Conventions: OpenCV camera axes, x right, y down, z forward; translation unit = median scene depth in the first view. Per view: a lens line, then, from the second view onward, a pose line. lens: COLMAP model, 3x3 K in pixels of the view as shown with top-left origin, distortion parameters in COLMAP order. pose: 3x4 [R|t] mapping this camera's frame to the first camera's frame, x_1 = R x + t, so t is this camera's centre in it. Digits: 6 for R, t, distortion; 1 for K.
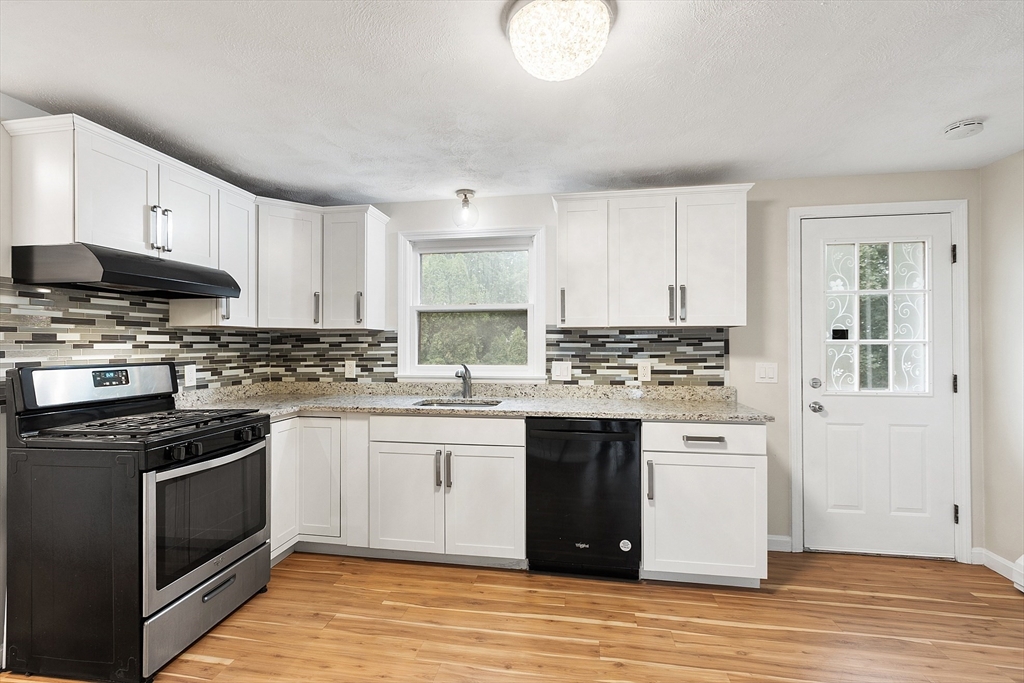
lens RADIAL K [[484.7, 0, 494.5], [0, 484.7, 341.3], [0, 0, 1]] dist [-0.001386, 0.000032]
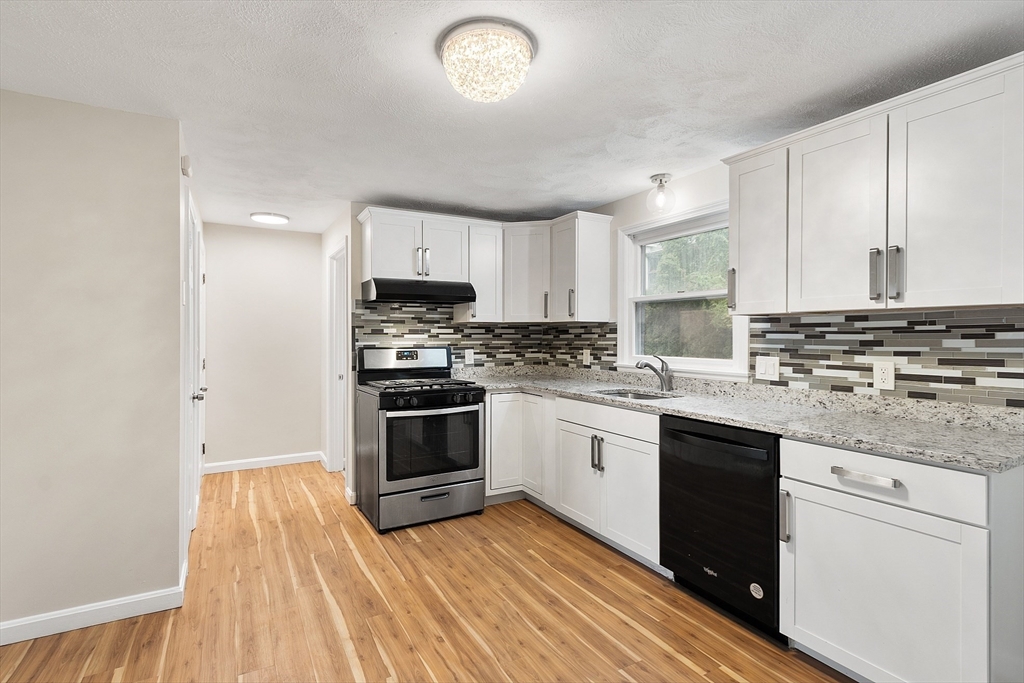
lens RADIAL K [[484.1, 0, 493.4], [0, 484.1, 337.2], [0, 0, 1]] dist [-0.001242, -0.000915]
pose [[0.623111, 0.004368, -0.782122, 0.530574], [0.004606, 0.999947, 0.009253, -0.000420], [0.782120, -0.009368, 0.623057, 0.153253]]
